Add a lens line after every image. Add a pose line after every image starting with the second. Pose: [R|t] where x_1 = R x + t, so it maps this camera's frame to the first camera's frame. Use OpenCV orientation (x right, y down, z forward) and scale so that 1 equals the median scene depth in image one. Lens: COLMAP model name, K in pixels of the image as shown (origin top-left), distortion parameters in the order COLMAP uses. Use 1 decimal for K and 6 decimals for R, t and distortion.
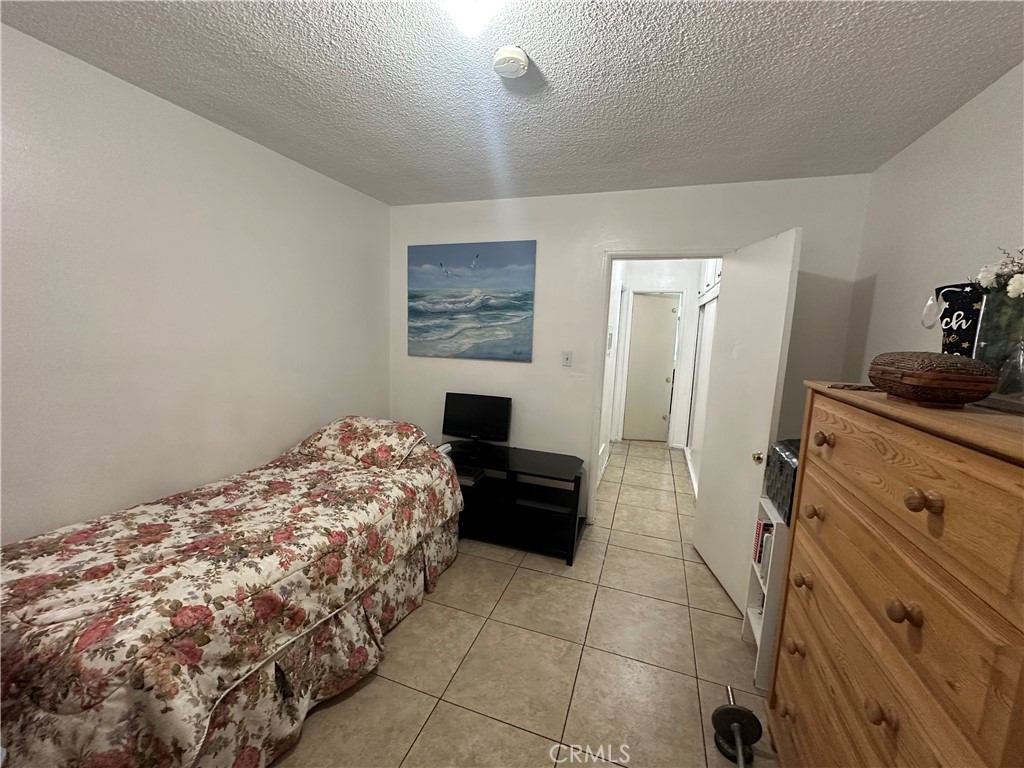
lens RADIAL K [[408.3, 0, 512.0], [0, 408.3, 384.0], [0, 0, 1]] dist [-0.000160, 0.000553]
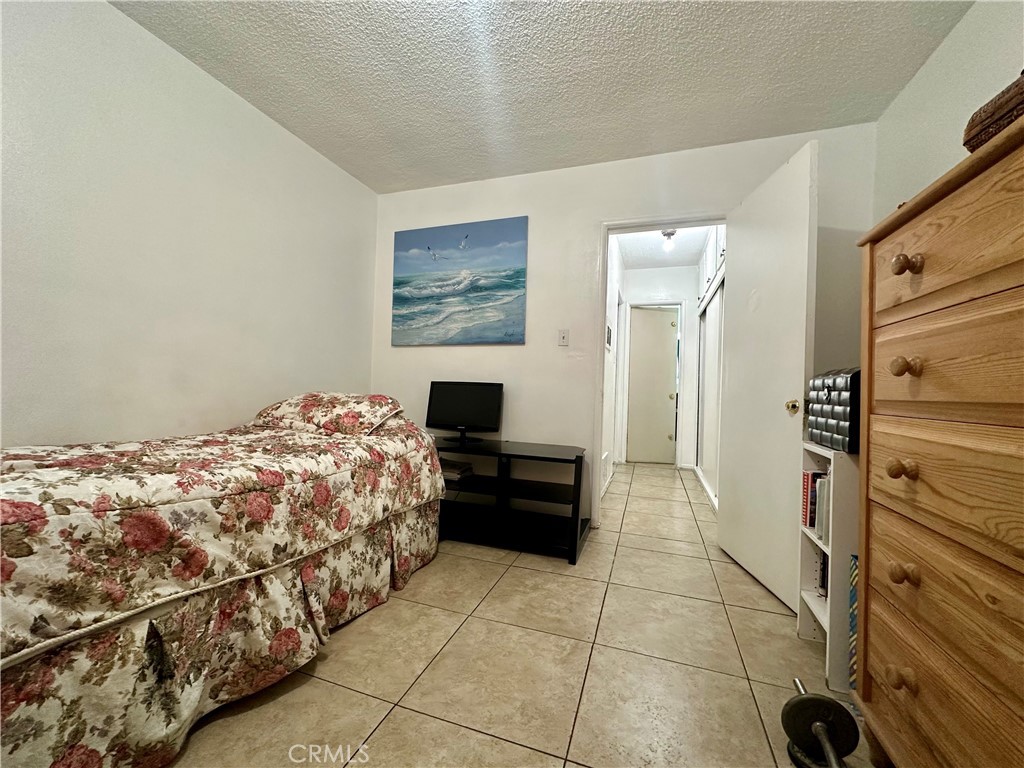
lens RADIAL K [[408.3, 0, 512.0], [0, 408.3, 384.0], [0, 0, 1]] dist [-0.000160, 0.000553]
pose [[0.999966, -0.006361, 0.005317, 0.021236], [0.007065, 0.989393, -0.145090, 0.255629], [-0.004338, 0.145122, 0.989404, 0.167018]]
